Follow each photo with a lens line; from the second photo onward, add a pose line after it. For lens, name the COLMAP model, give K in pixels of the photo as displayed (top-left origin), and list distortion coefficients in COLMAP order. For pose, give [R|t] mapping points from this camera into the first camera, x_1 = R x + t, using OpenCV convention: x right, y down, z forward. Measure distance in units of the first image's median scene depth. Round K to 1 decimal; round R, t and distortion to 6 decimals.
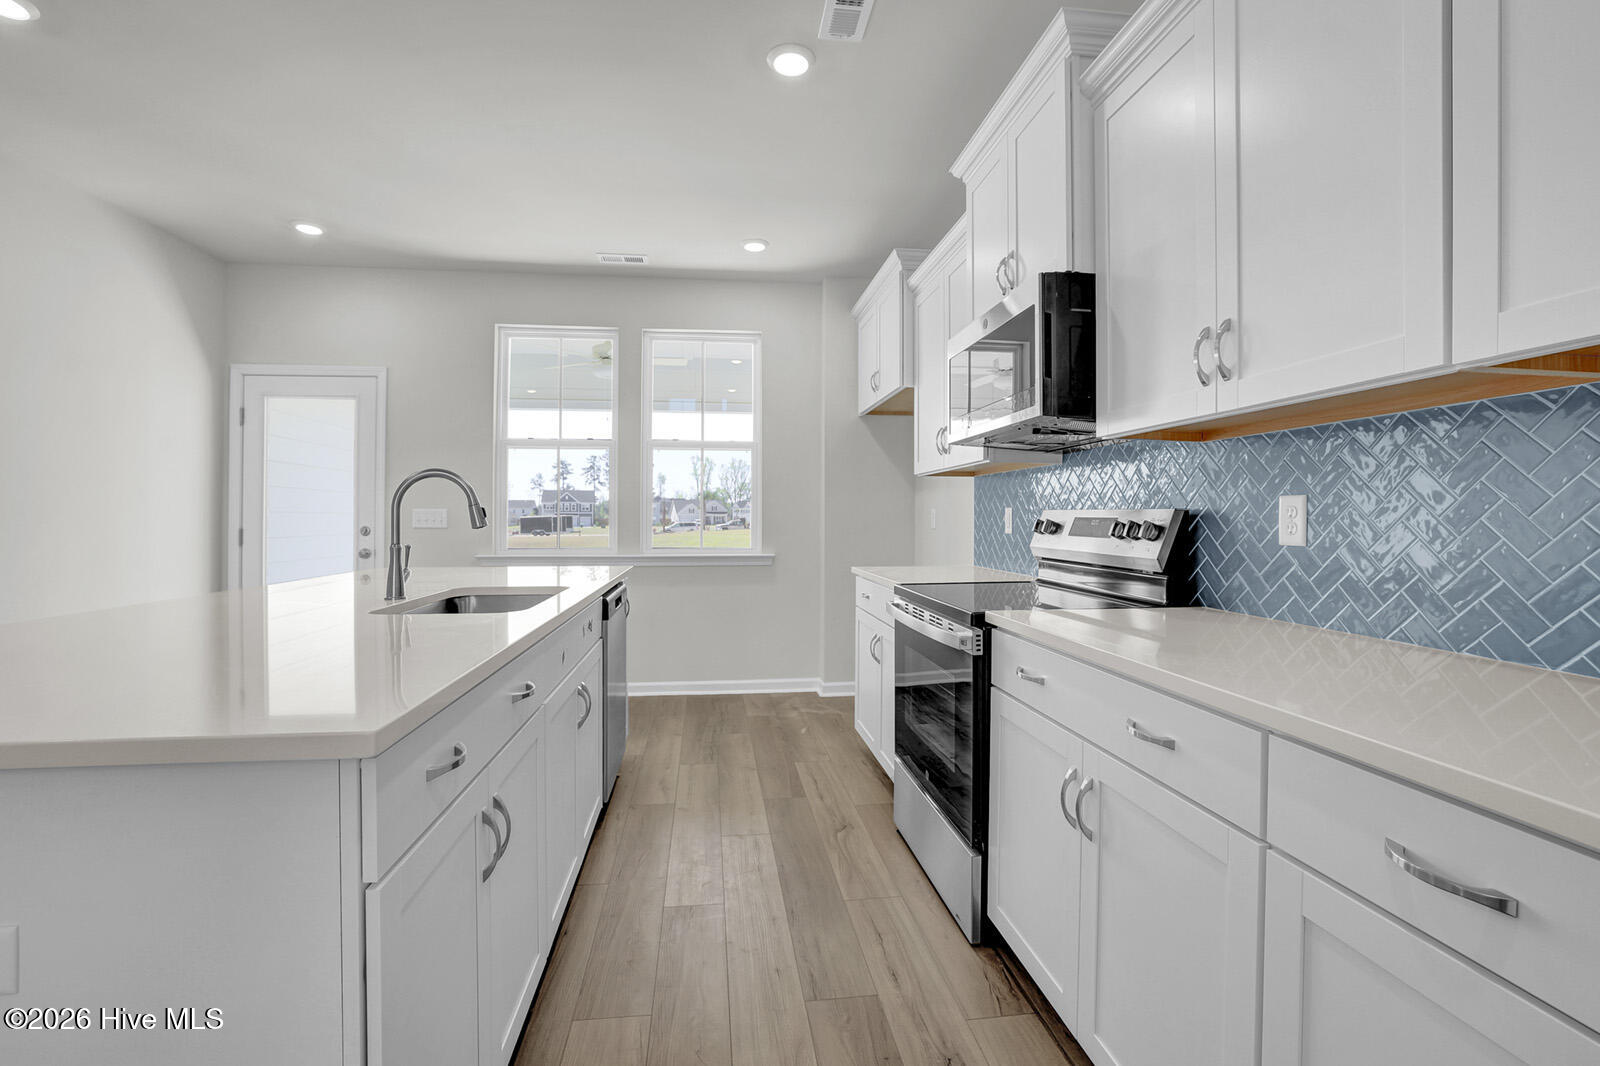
lens RADIAL K [[689.6, 0, 796.5], [0, 689.6, 521.9], [0, 0, 1]] dist [-0.041369, 0.013337]
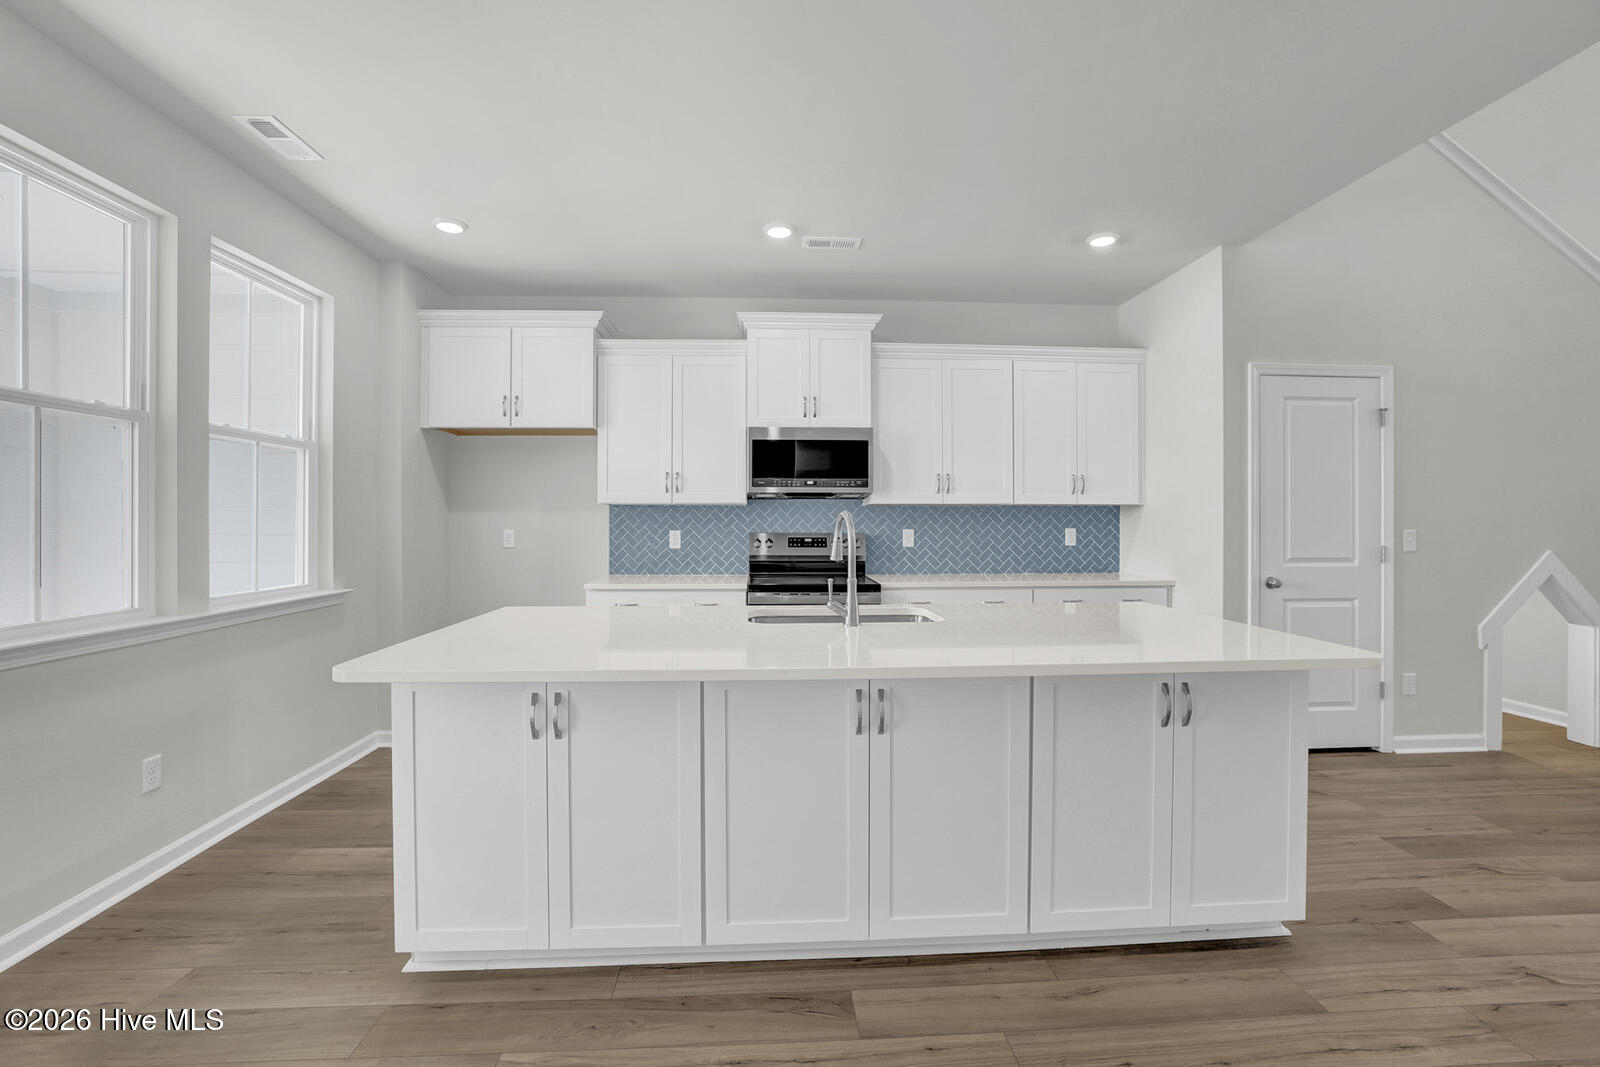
lens RADIAL K [[689.6, 0, 796.5], [0, 689.6, 522.4], [0, 0, 1]] dist [-0.041369, 0.013337]
pose [[0.072251, -0.004336, 0.997377, -1.323004], [0.006299, 0.999973, 0.003891, -0.049333], [-0.997367, 0.006001, 0.072276, 0.764796]]
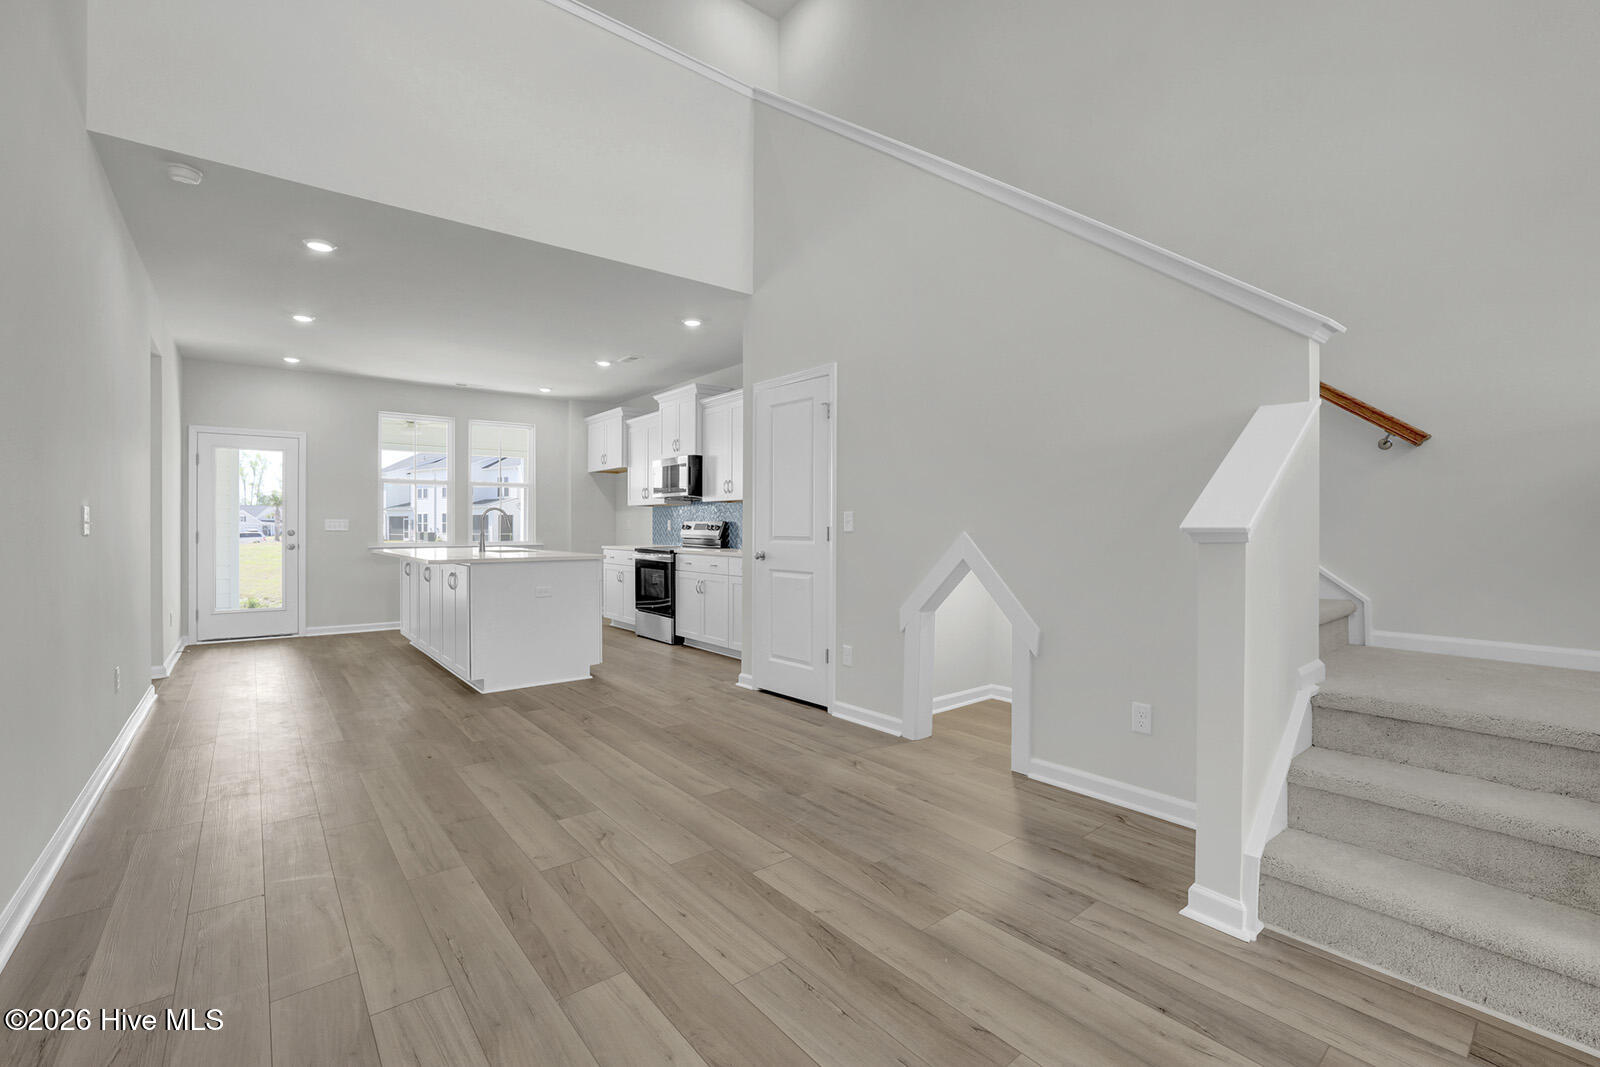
lens RADIAL K [[689.6, 0, 796.5], [0, 689.6, 522.4], [0, 0, 1]] dist [-0.041369, 0.013337]
pose [[0.851102, 0.000216, 0.525001, -0.739532], [0.006000, 0.999931, -0.010138, 0.018908], [-0.524967, 0.011779, 0.851041, -1.659685]]
